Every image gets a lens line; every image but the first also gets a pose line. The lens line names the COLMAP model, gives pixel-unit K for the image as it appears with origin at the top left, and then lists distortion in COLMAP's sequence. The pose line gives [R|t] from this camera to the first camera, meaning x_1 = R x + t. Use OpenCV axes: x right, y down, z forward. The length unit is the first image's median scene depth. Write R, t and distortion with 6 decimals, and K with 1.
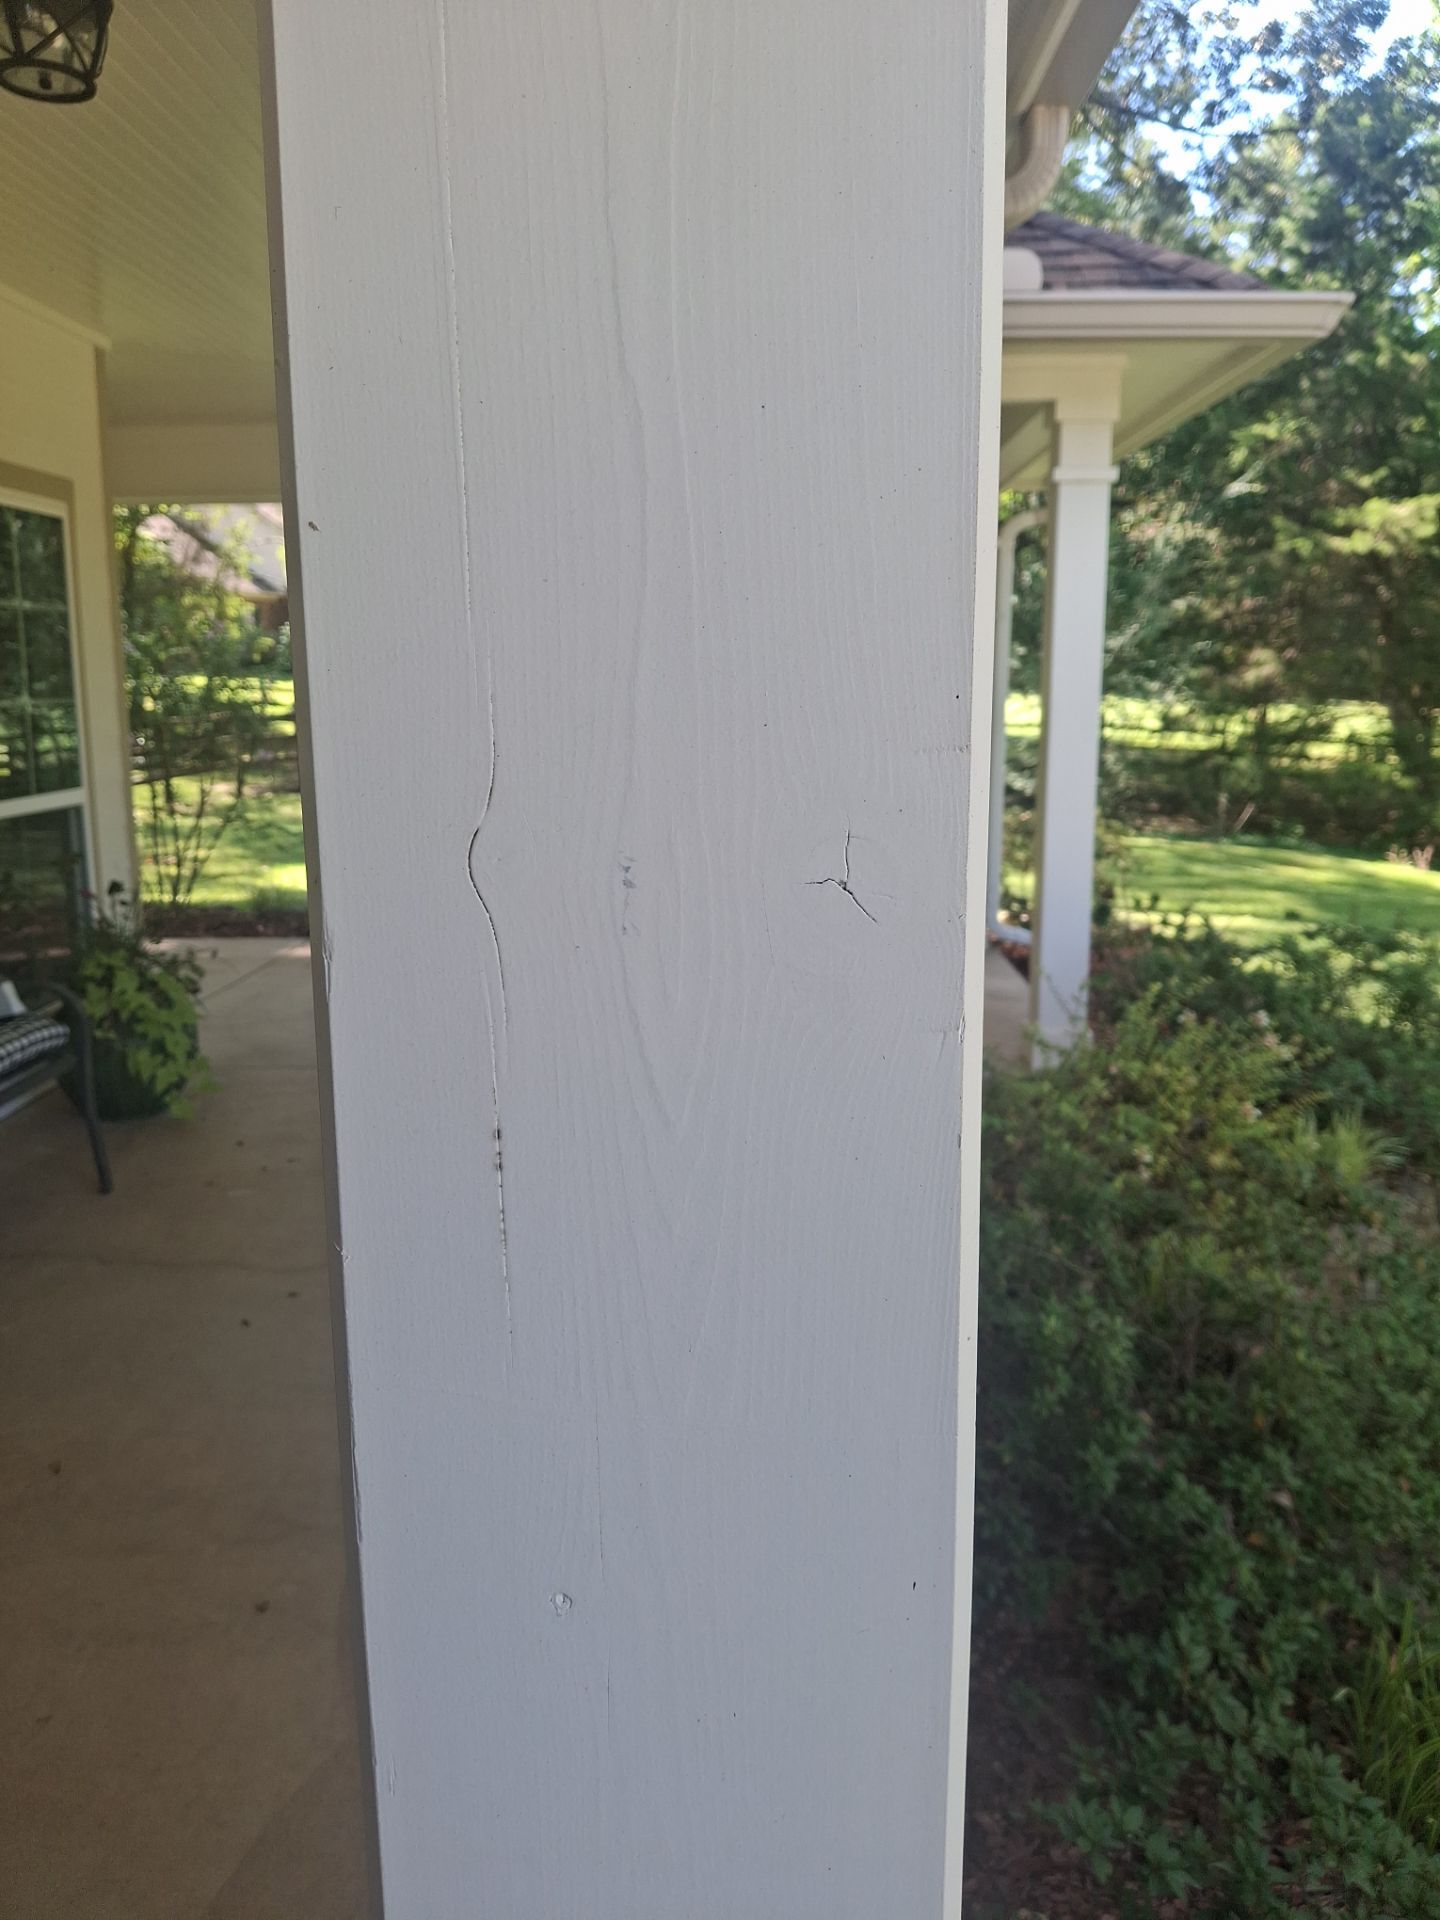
lens RADIAL K [[1469.5, 0, 720.0], [0, 1469.5, 960.0], [0, 0, 1]] dist [-0.050280, 0.004651]
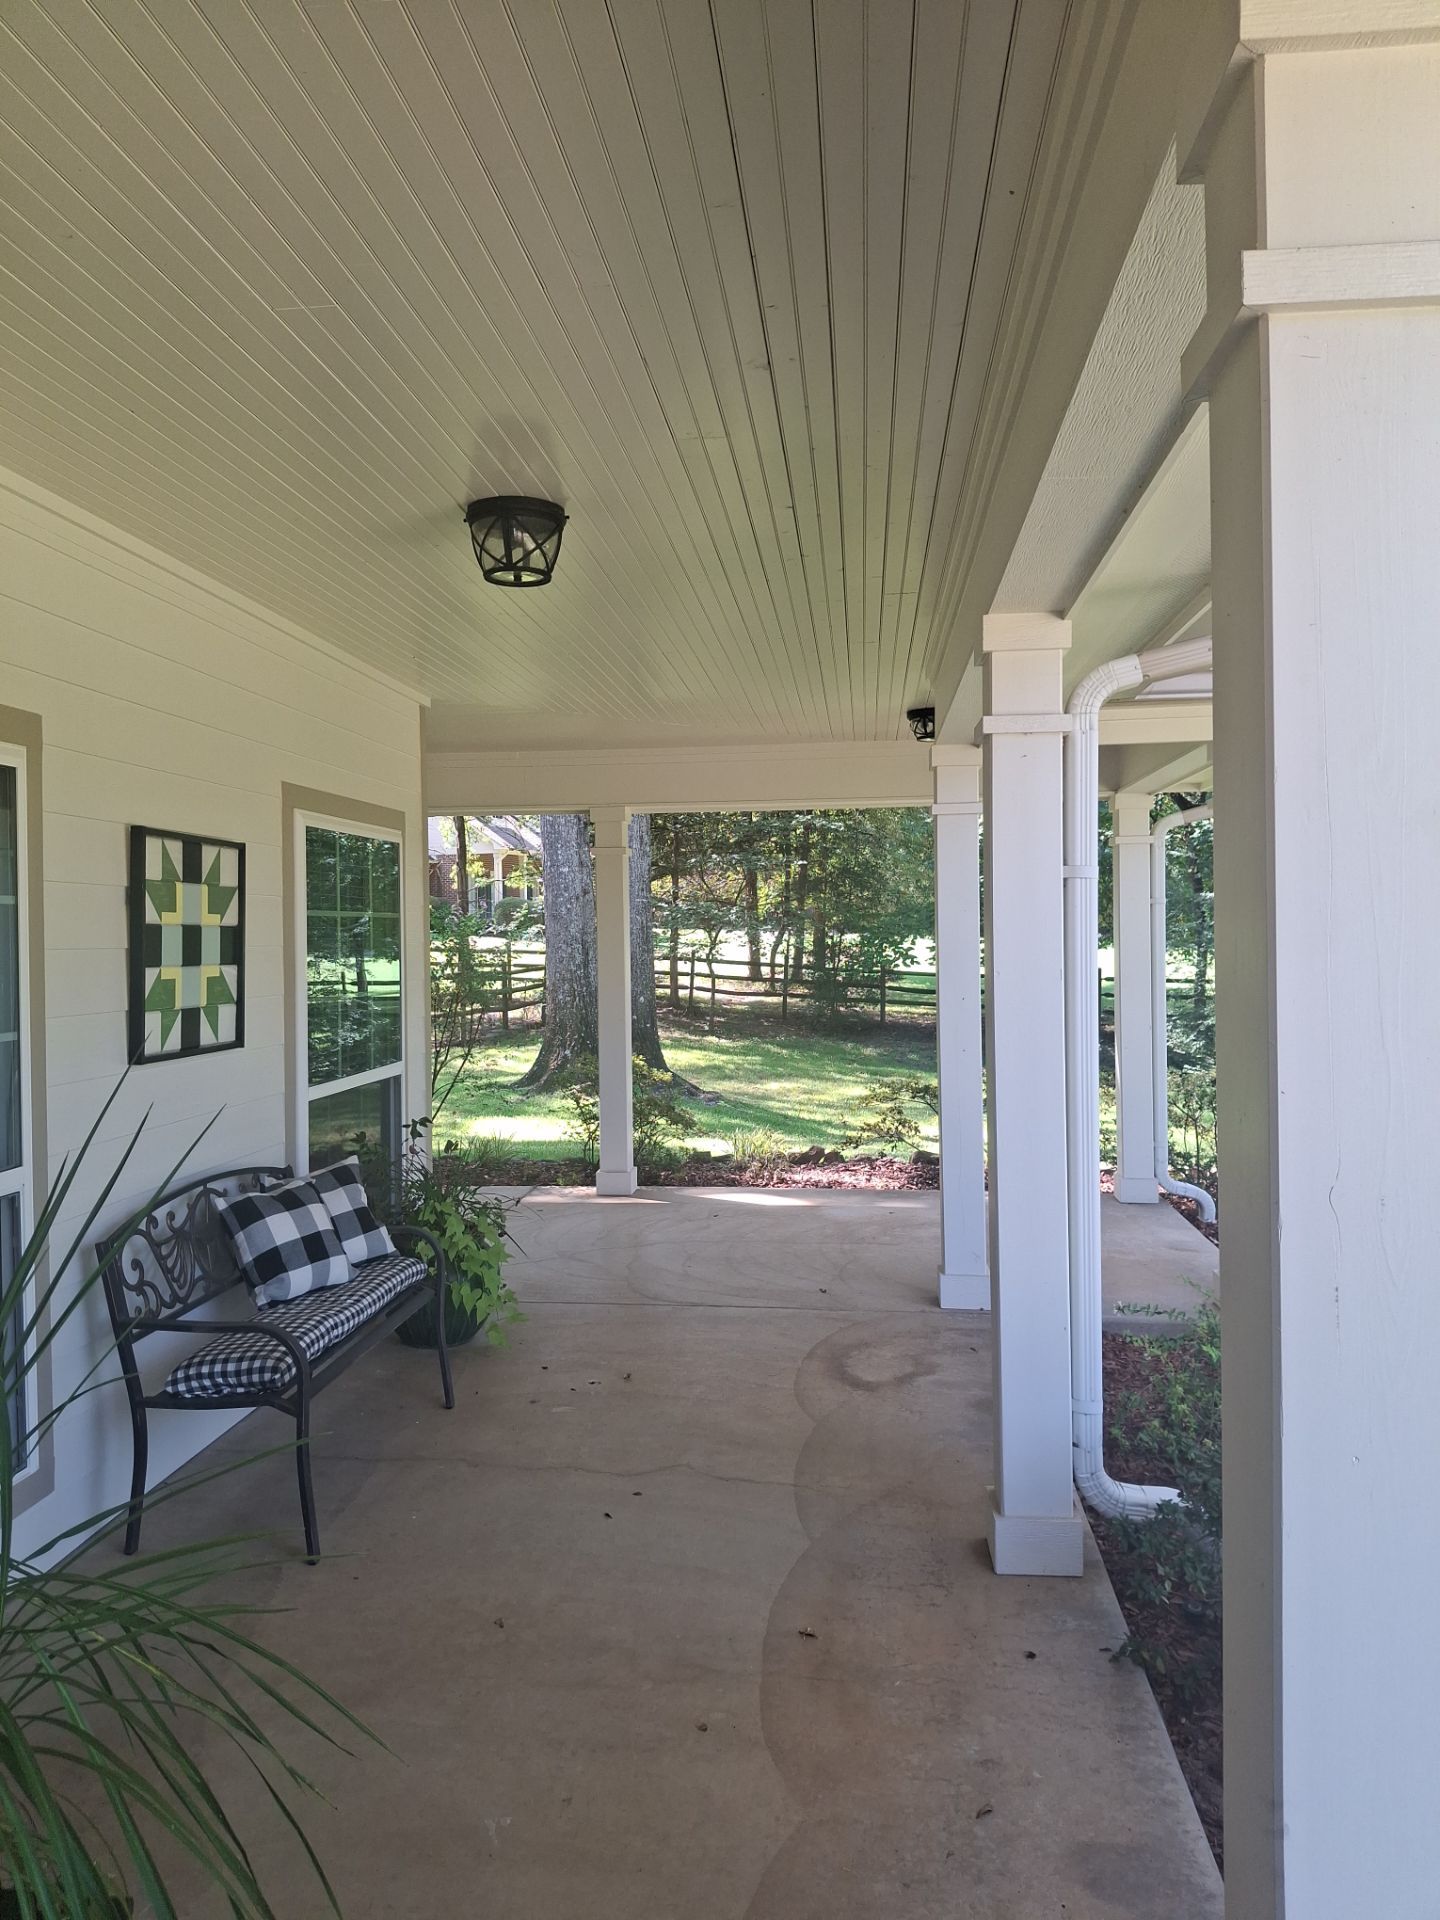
lens RADIAL K [[1418.2, 0, 716.4], [0, 1418.2, 939.7], [0, 0, 1]] dist [0.077624, -0.194748]
pose [[0.996522, -0.009727, -0.082765, -0.093700], [-0.005658, 0.982976, -0.183647, -0.002541], [0.083143, 0.183477, 0.979502, -0.171742]]
